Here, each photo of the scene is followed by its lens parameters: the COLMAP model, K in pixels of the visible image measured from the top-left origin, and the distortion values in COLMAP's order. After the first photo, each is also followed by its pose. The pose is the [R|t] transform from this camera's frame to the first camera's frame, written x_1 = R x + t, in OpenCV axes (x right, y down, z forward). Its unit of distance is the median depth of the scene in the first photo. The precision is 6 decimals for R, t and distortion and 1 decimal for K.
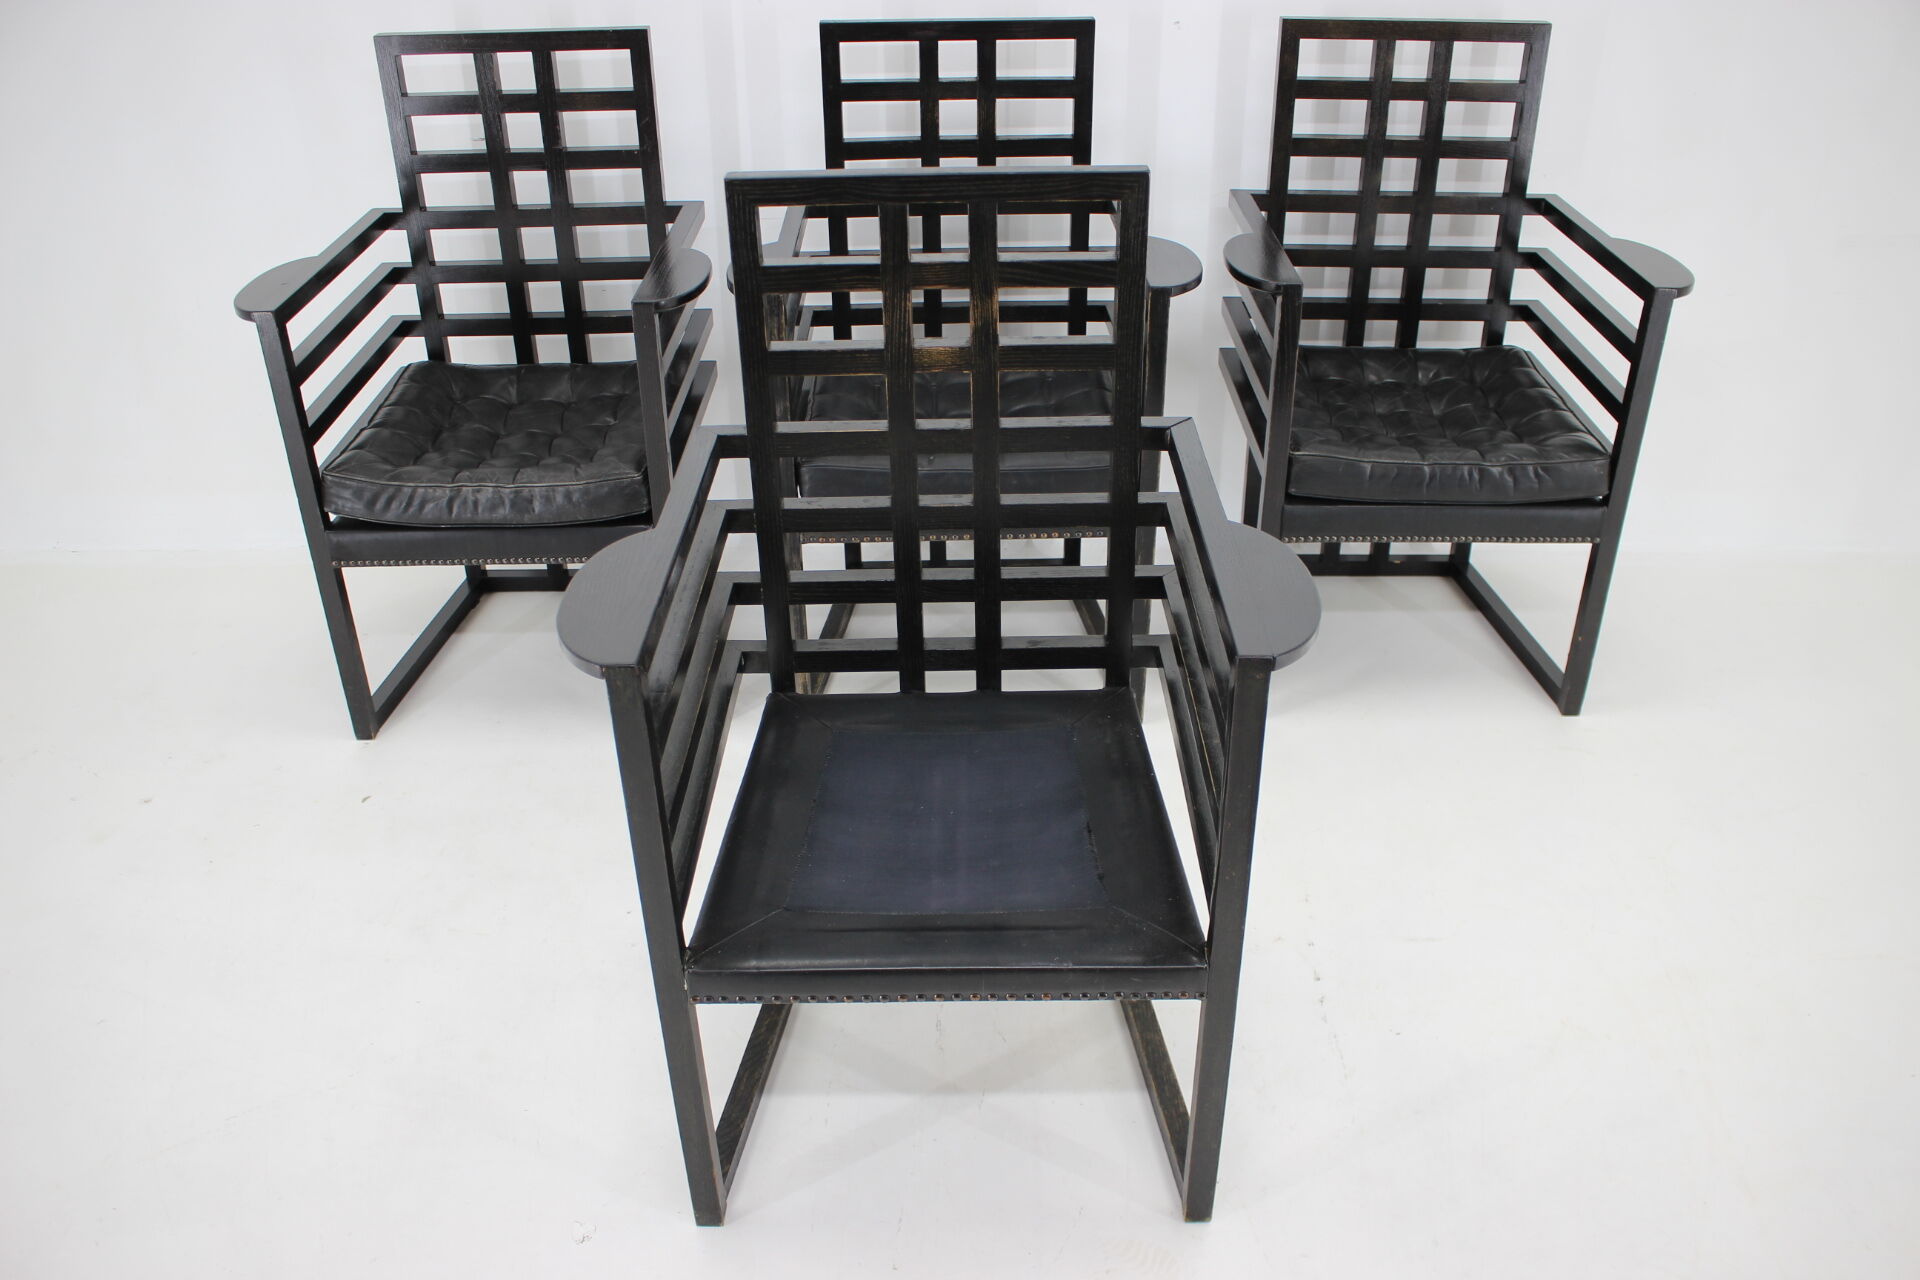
lens RADIAL K [[1635.4, 0, 971.0], [0, 1635.4, 694.0], [0, 0, 1]] dist [-0.134059, 0.105483]
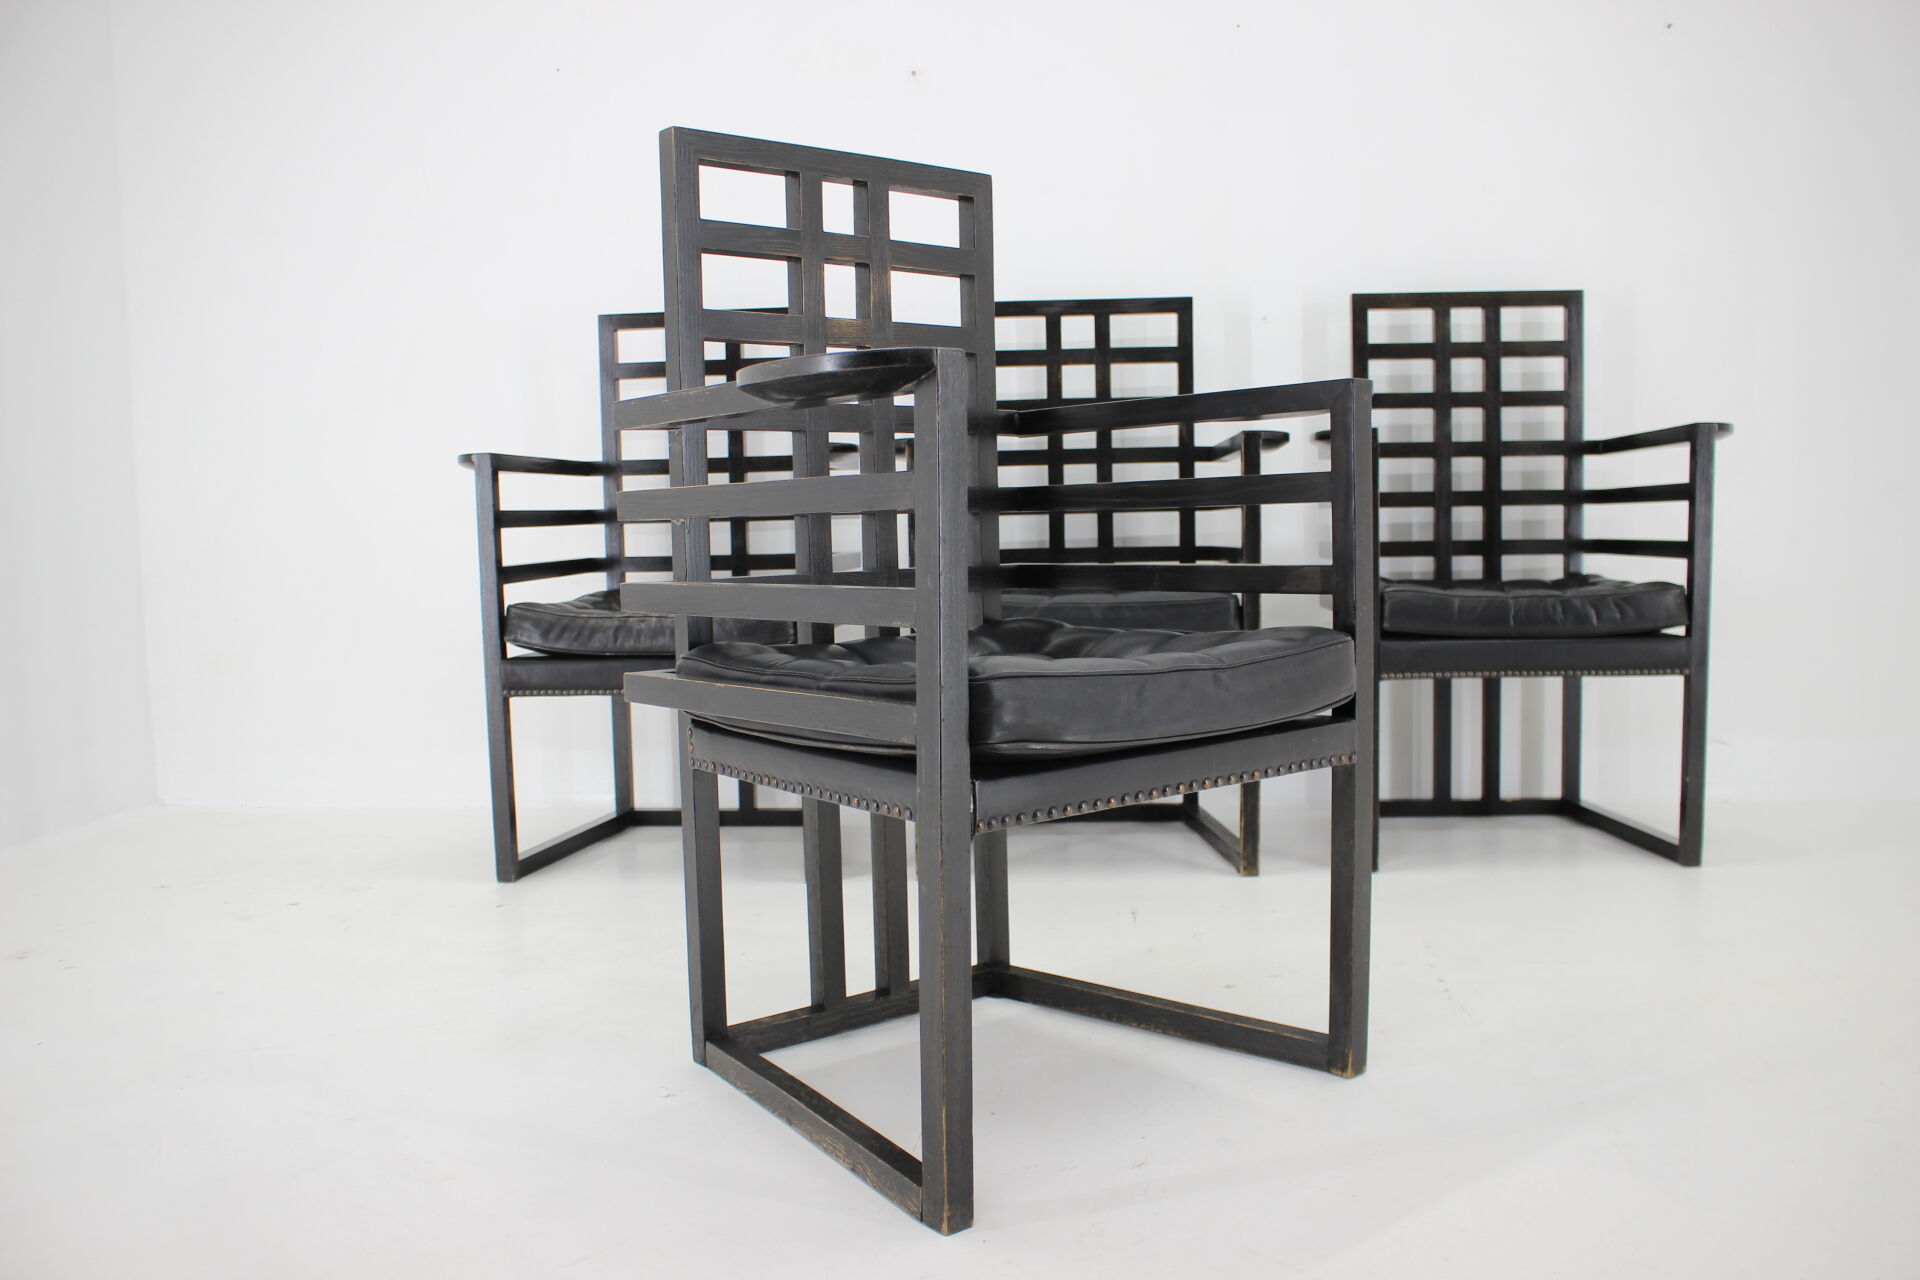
lens RADIAL K [[1635.4, 0, 965.7], [0, 1635.4, 673.1], [0, 0, 1]] dist [-0.134059, 0.105483]
pose [[0.995924, -0.006246, -0.089977, 0.015798], [-0.033868, 0.898699, -0.437256, 0.361251], [0.083594, 0.438521, 0.894825, 0.028644]]
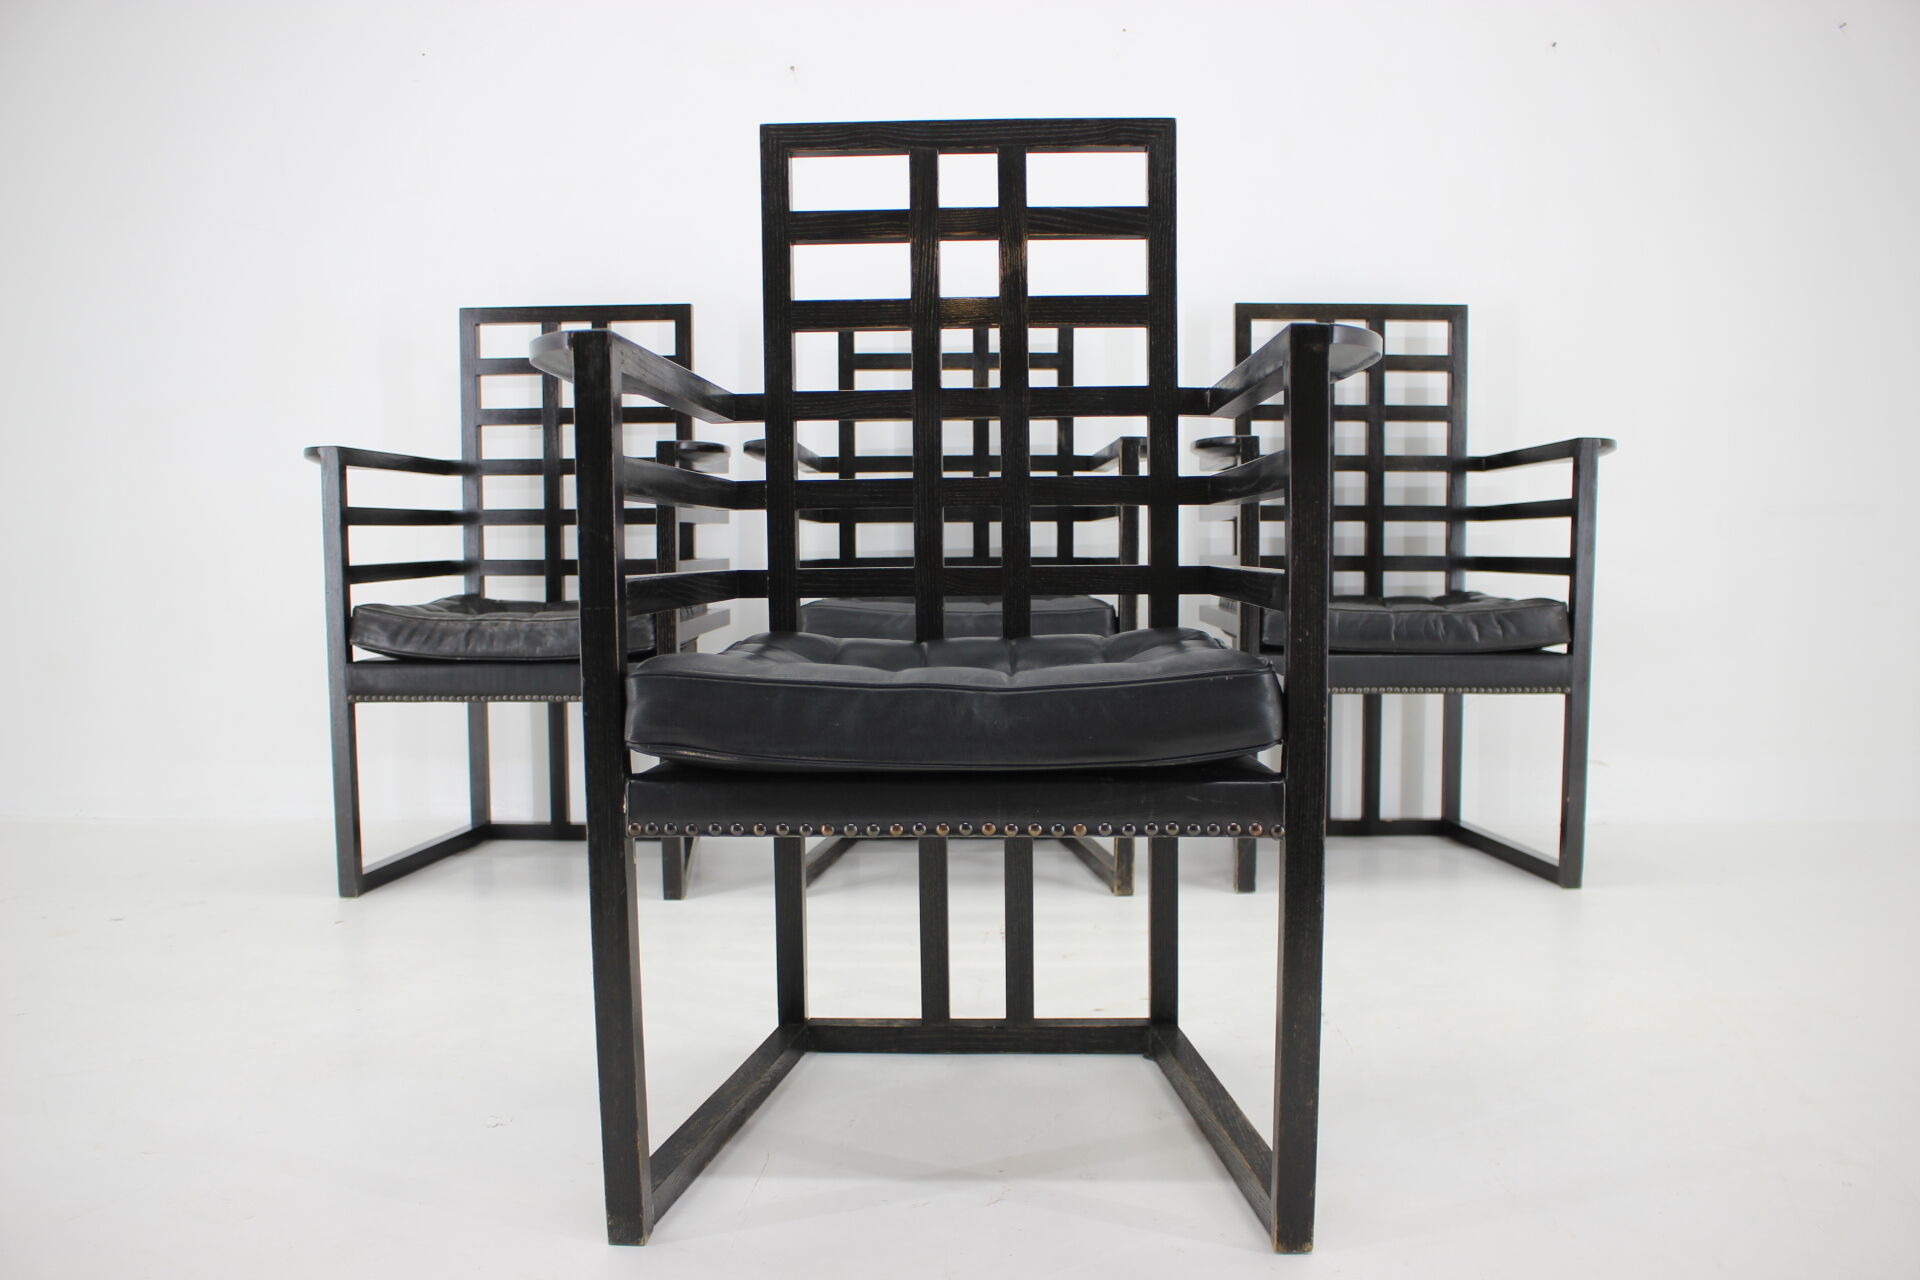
lens RADIAL K [[1635.4, 0, 956.3], [0, 1635.4, 669.7], [0, 0, 1]] dist [-0.134059, 0.105483]
pose [[0.999620, 0.004889, -0.027136, 0.025031], [-0.016639, 0.891720, -0.452281, 0.351093], [0.021987, 0.452560, 0.891463, 0.063805]]
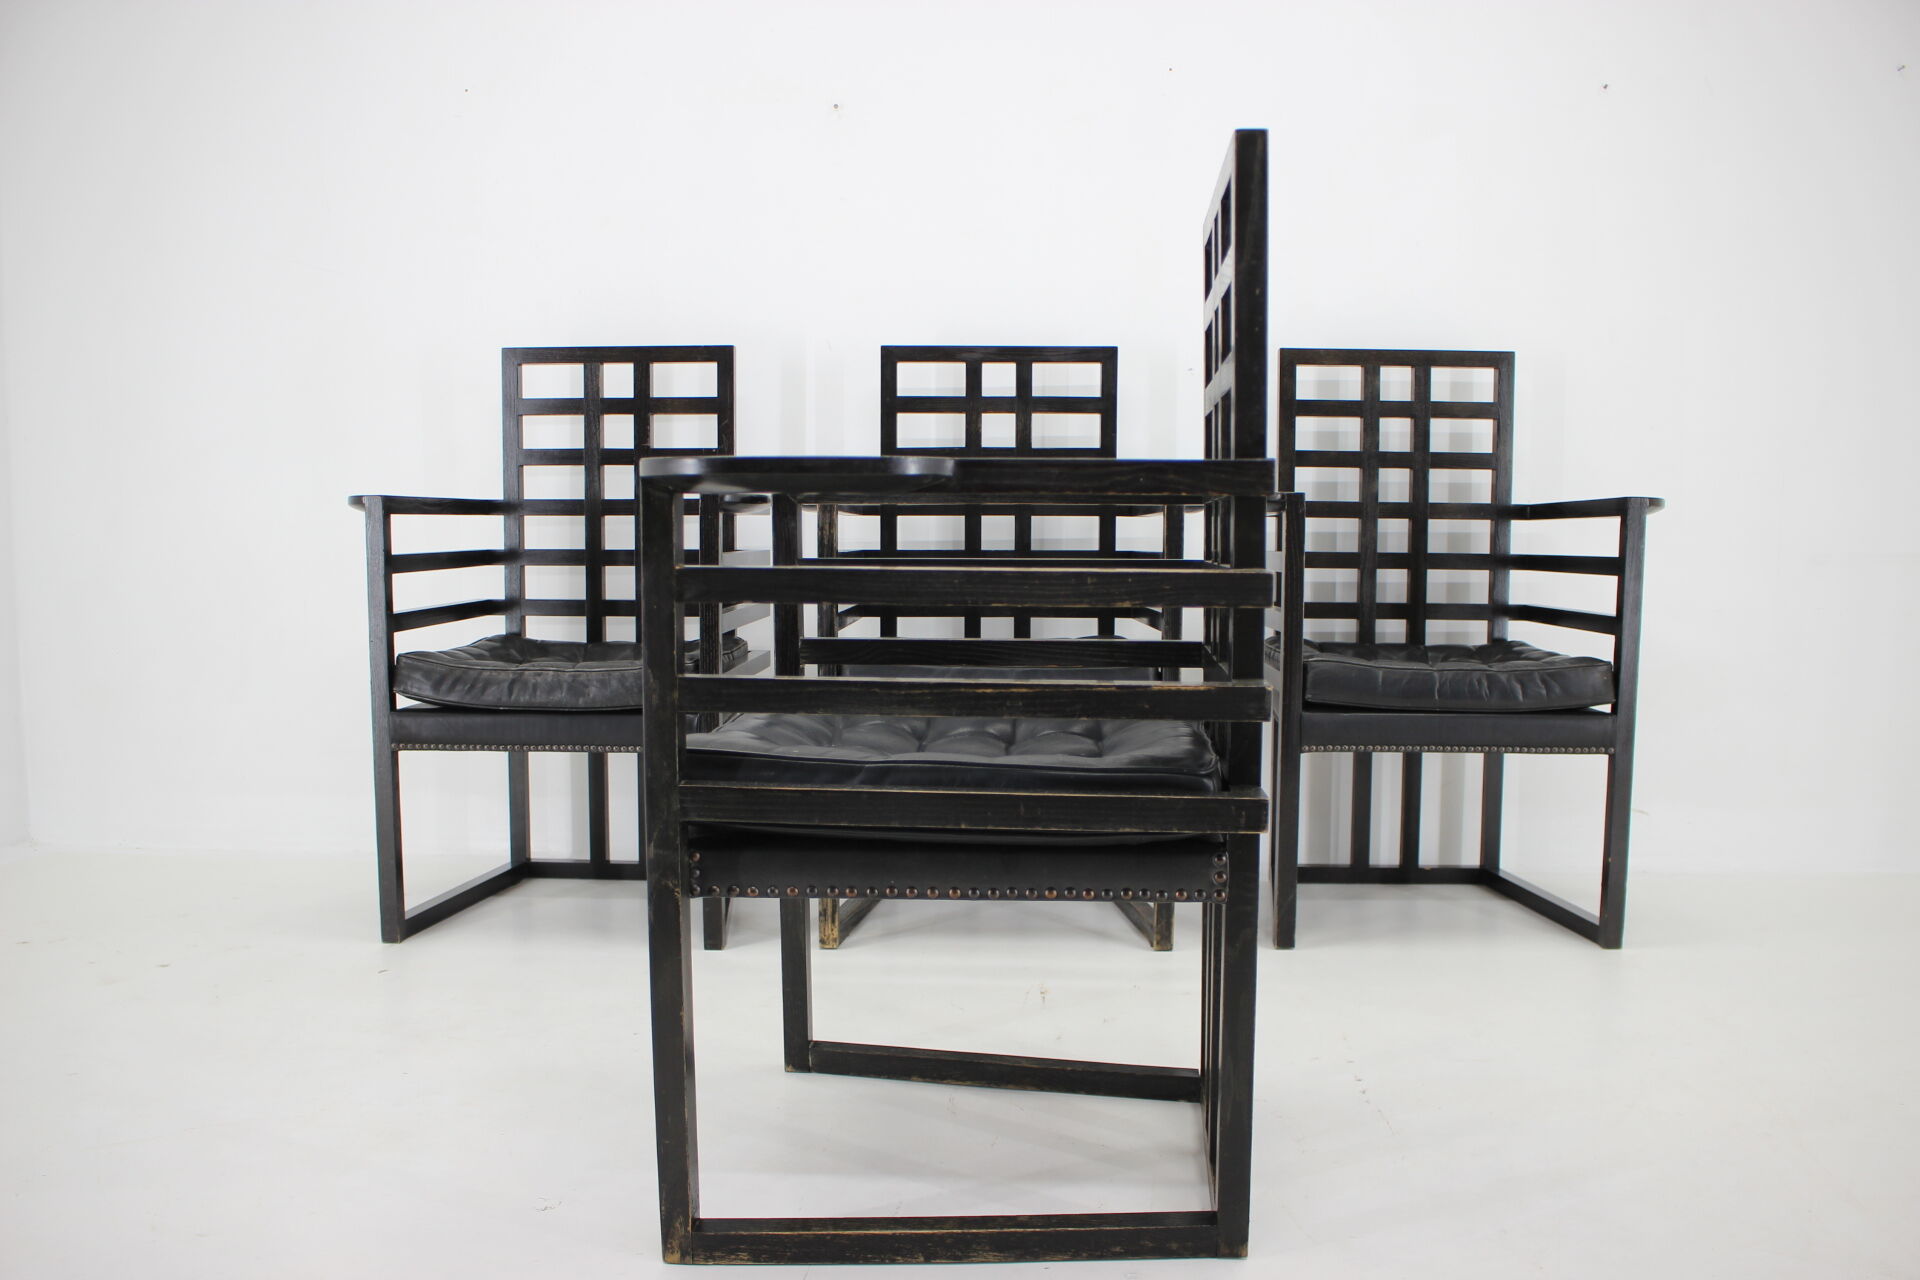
lens RADIAL K [[1635.4, 0, 958.0], [0, 1635.4, 686.1], [0, 0, 1]] dist [-0.134059, 0.105483]
pose [[0.998934, 0.014777, -0.043739, 0.016841], [-0.032471, 0.898336, -0.438108, 0.316714], [0.032818, 0.439061, 0.897858, 0.046849]]
